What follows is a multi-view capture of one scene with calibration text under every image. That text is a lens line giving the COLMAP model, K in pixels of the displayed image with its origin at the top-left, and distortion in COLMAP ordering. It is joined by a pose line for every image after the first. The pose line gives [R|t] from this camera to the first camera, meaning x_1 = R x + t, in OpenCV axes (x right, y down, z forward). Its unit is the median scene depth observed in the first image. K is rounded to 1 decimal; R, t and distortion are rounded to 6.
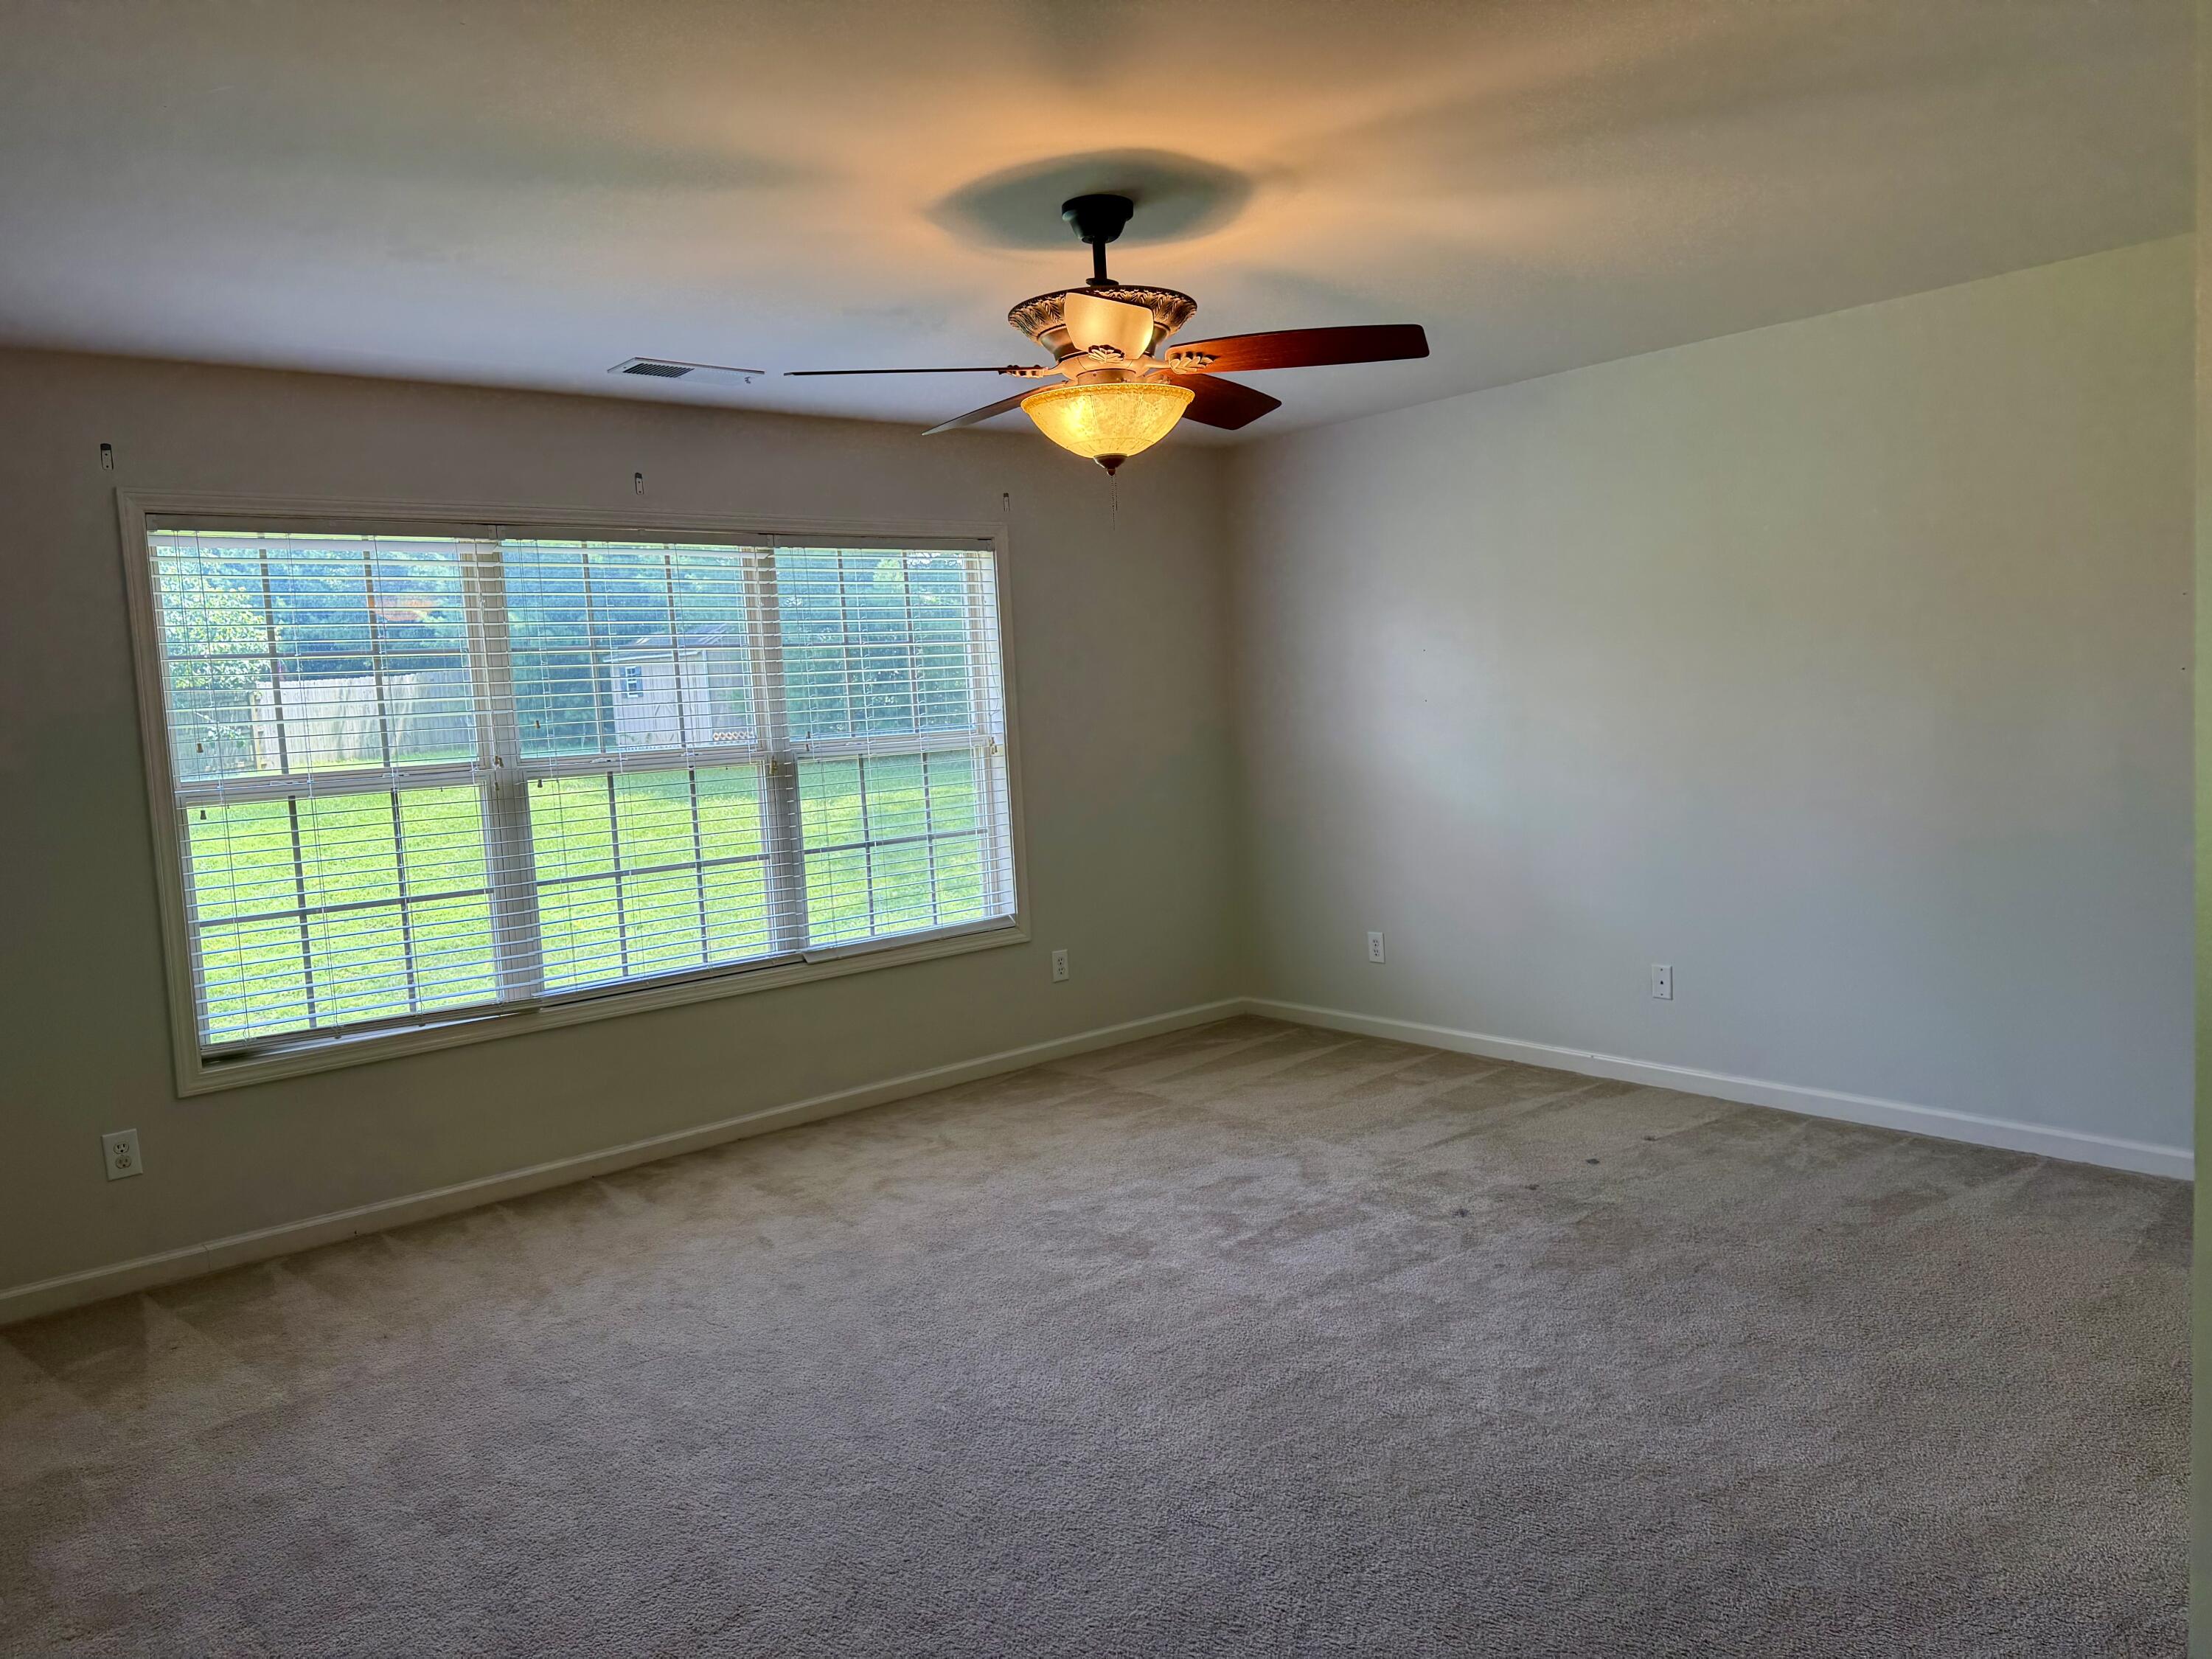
lens RADIAL K [[1567.3, 0, 1106.0], [0, 1567.3, 829.5], [0, 0, 1]] dist [-0.030709, -0.004199]
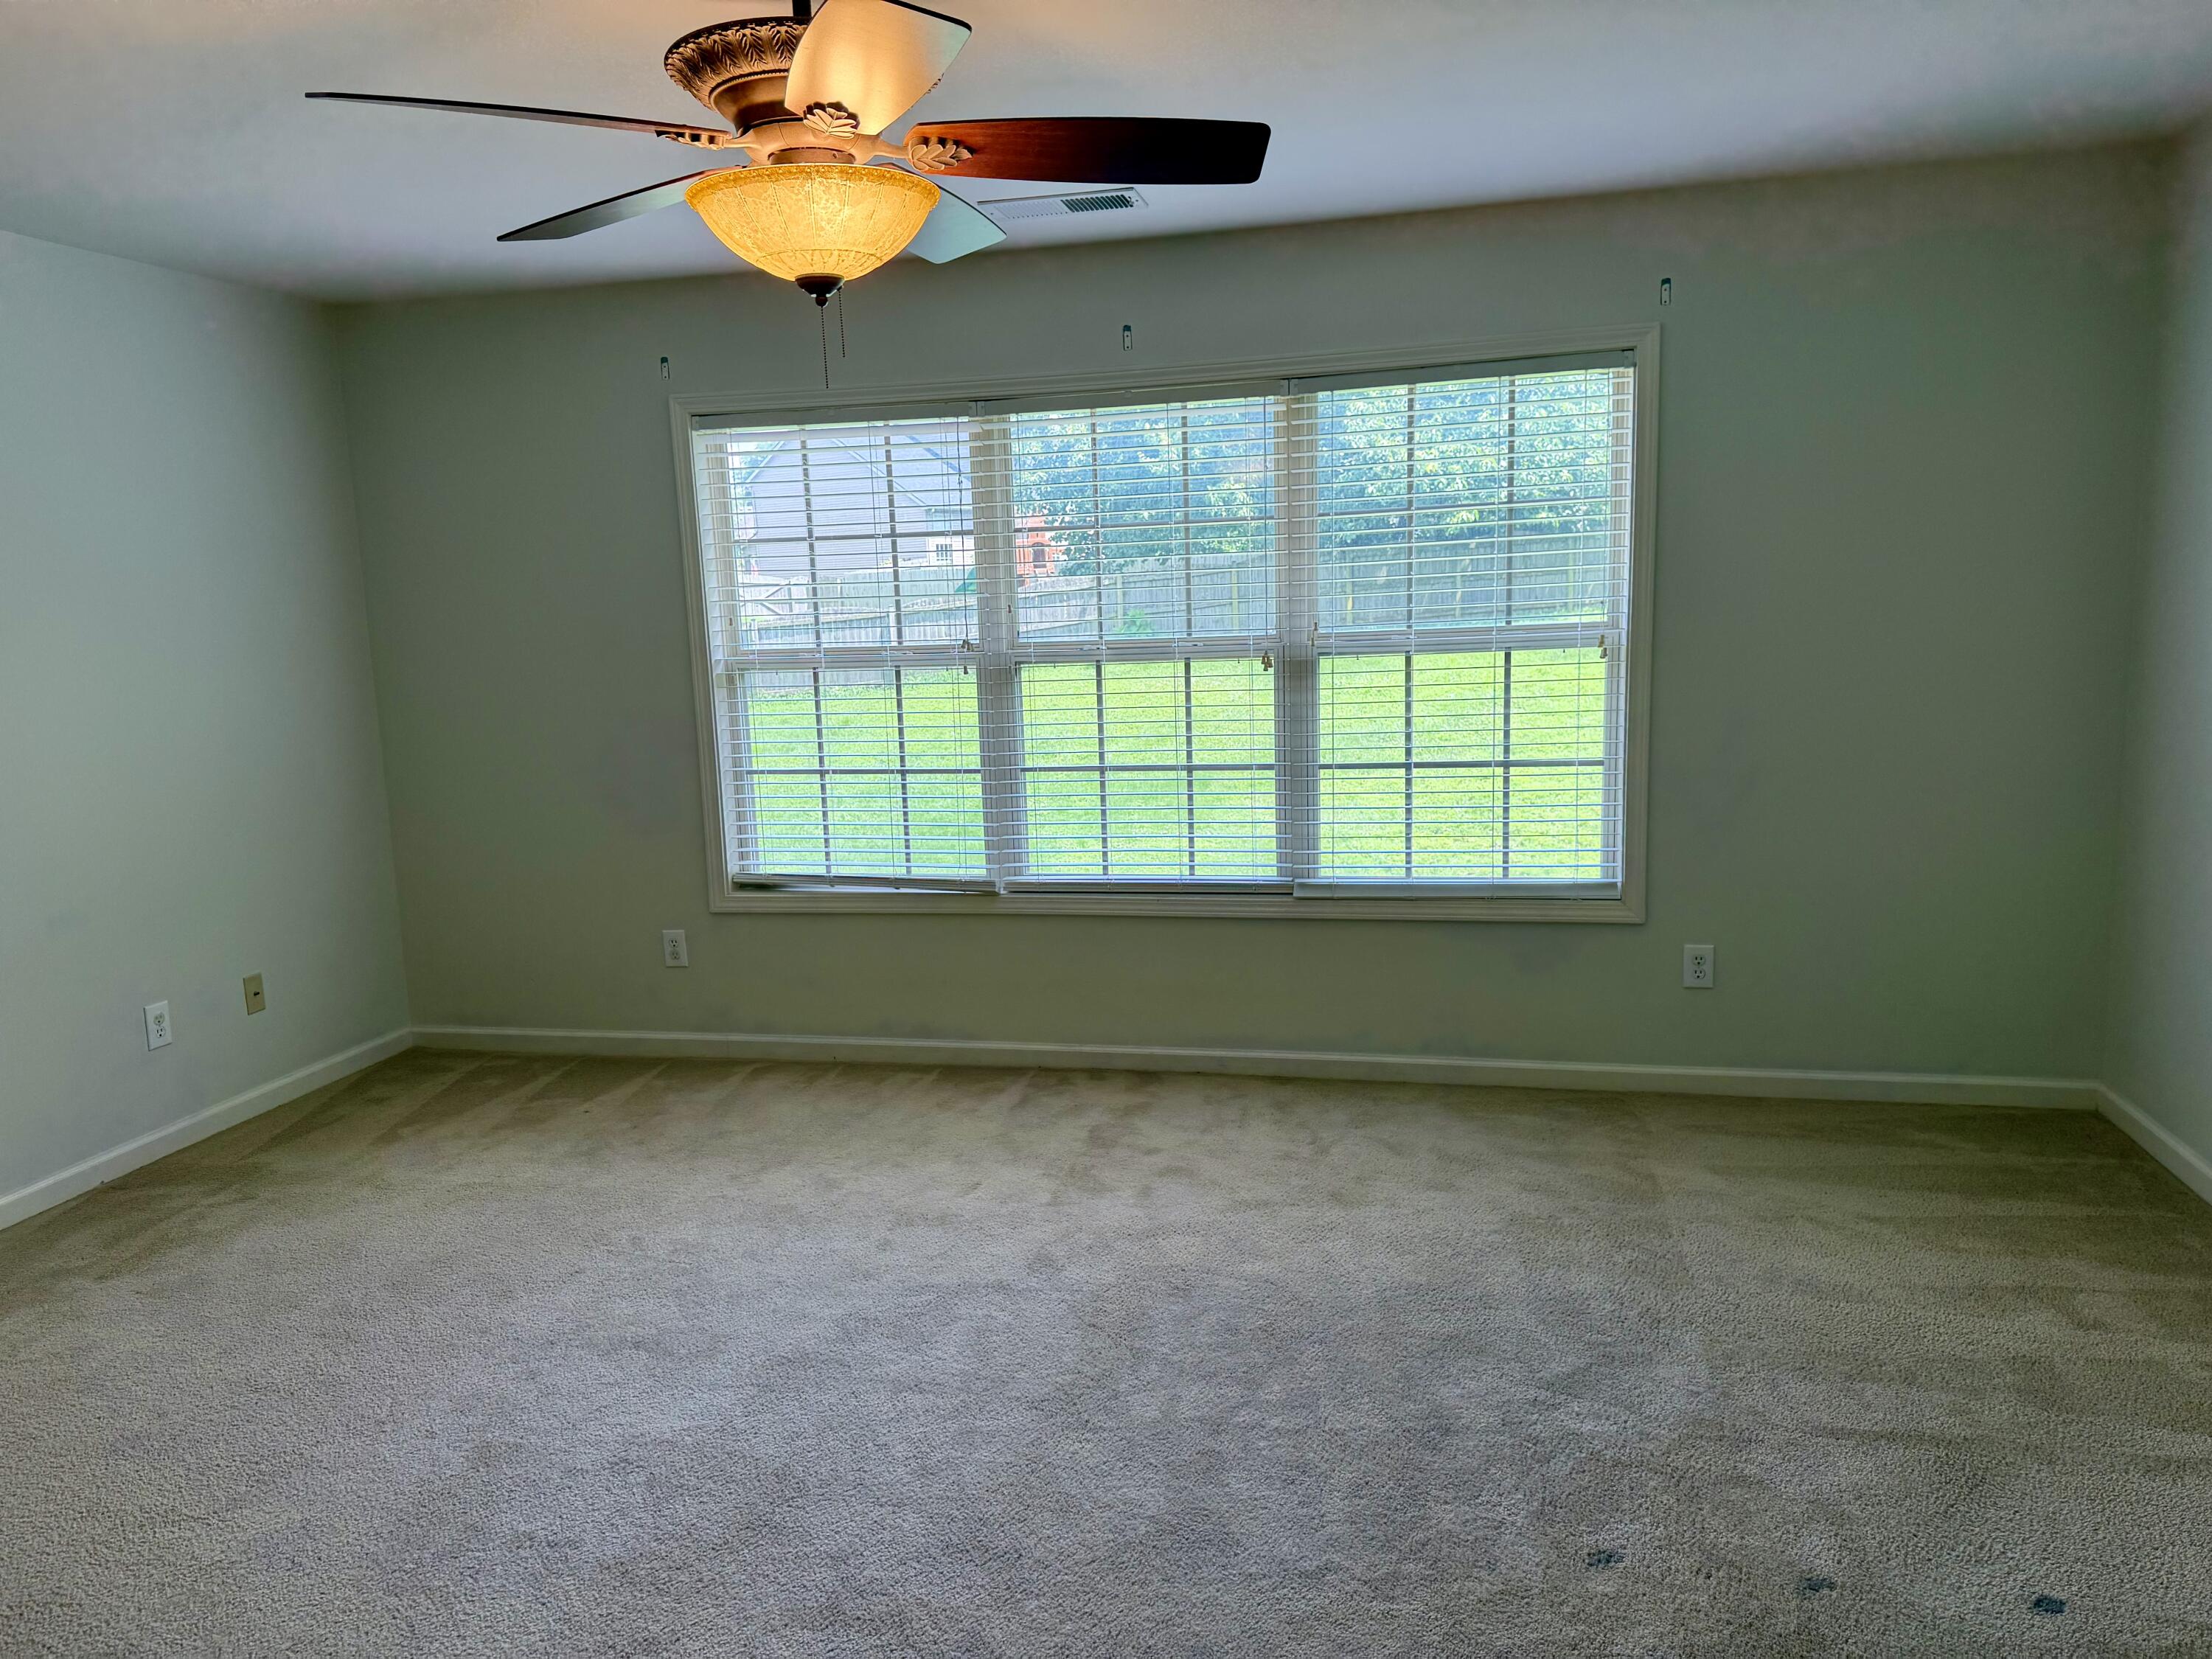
lens RADIAL K [[1570.7, 0, 1106.8], [0, 1570.7, 846.7], [0, 0, 1]] dist [0.080279, -0.145952]
pose [[0.552694, 0.154626, -0.818914, 0.473803], [-0.062469, 0.987559, 0.144308, -0.061946], [0.831040, -0.028602, 0.555477, 0.468073]]
